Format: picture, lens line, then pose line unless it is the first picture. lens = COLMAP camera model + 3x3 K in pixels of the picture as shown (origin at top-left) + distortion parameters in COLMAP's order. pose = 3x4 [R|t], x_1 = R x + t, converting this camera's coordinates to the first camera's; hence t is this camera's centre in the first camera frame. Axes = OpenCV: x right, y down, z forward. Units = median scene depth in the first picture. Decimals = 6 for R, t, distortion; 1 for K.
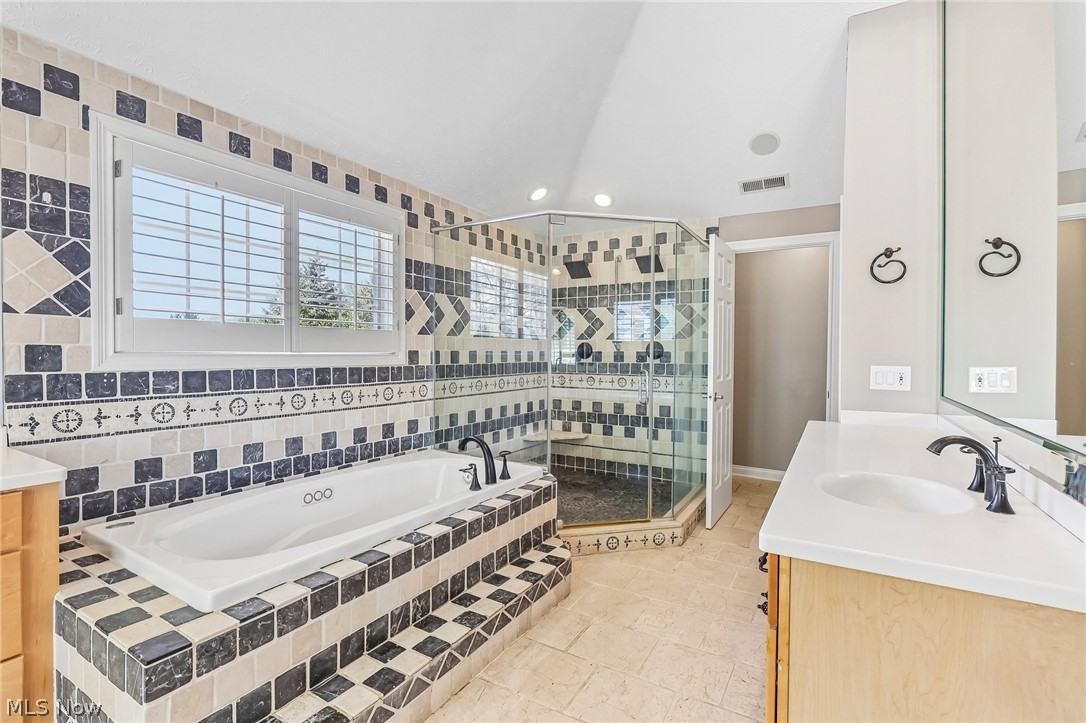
lens RADIAL K [[502.7, 0, 542.3], [0, 502.7, 361.2], [0, 0, 1]] dist [-0.001199, 0.000810]
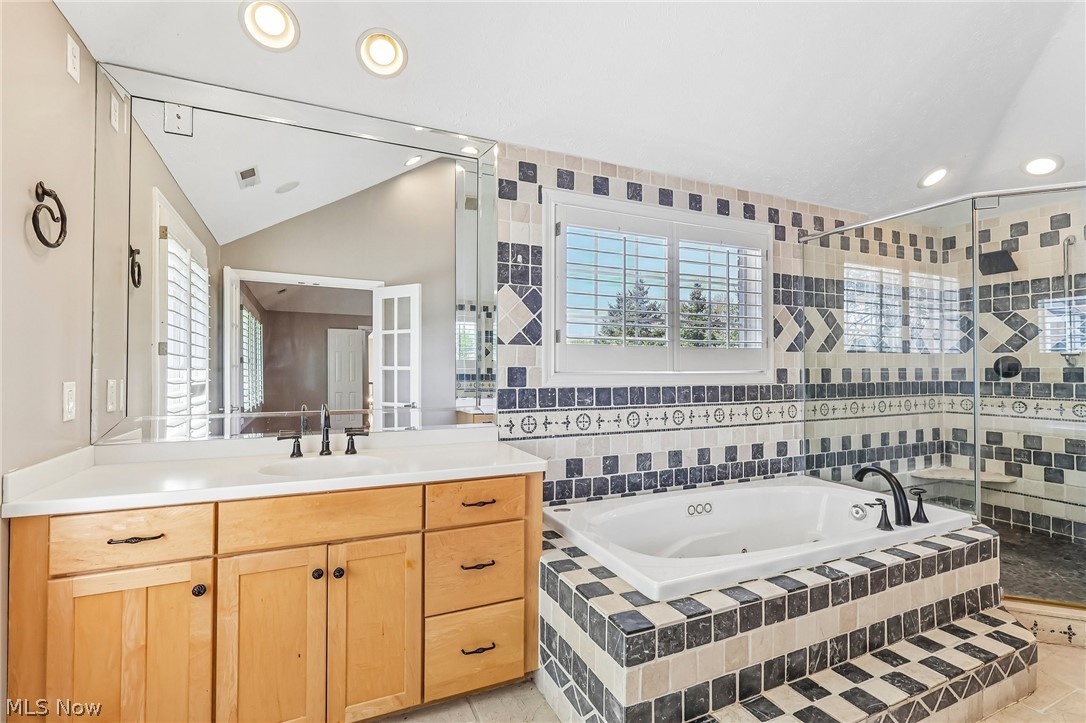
lens RADIAL K [[502.7, 0, 540.9], [0, 502.7, 362.1], [0, 0, 1]] dist [-0.001199, 0.000810]
pose [[0.823763, -0.013769, -0.566767, -0.130091], [-0.004317, 0.999524, -0.030557, -0.003629], [0.566918, 0.027619, 0.823311, -0.058313]]
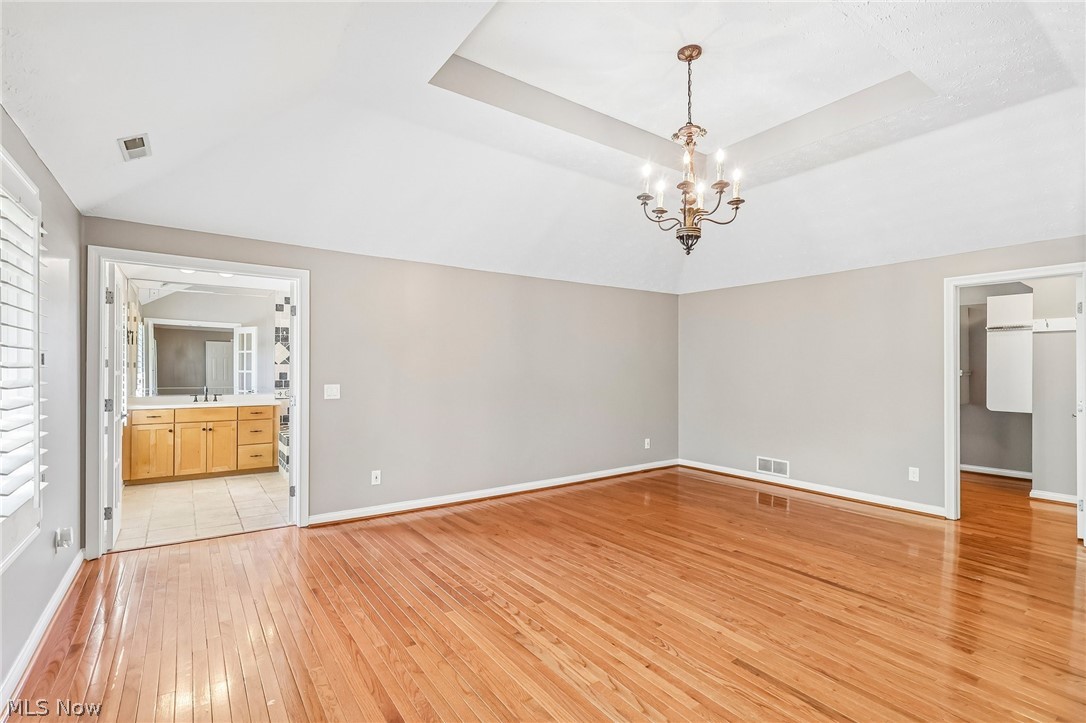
lens RADIAL K [[502.7, 0, 541.0], [0, 502.7, 363.0], [0, 0, 1]] dist [-0.001199, 0.000810]
pose [[0.917054, -0.005608, -0.398725, 1.676092], [-0.005575, 0.999623, -0.026883, -0.009969], [0.398725, 0.026876, 0.916677, -1.234046]]
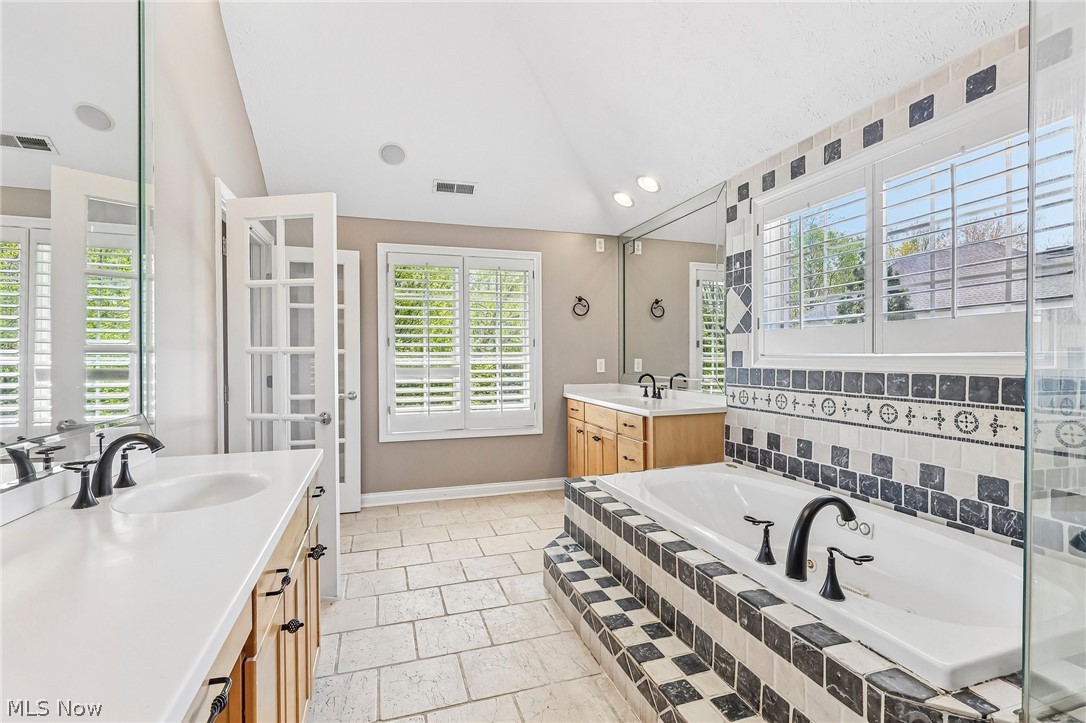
lens RADIAL K [[502.7, 0, 540.3], [0, 502.7, 367.9], [0, 0, 1]] dist [-0.001199, 0.000810]
pose [[-0.664954, 0.010711, -0.746807, 0.558477], [-0.015025, 0.999503, 0.027714, -0.009399], [0.746733, 0.029649, -0.664463, 1.236450]]
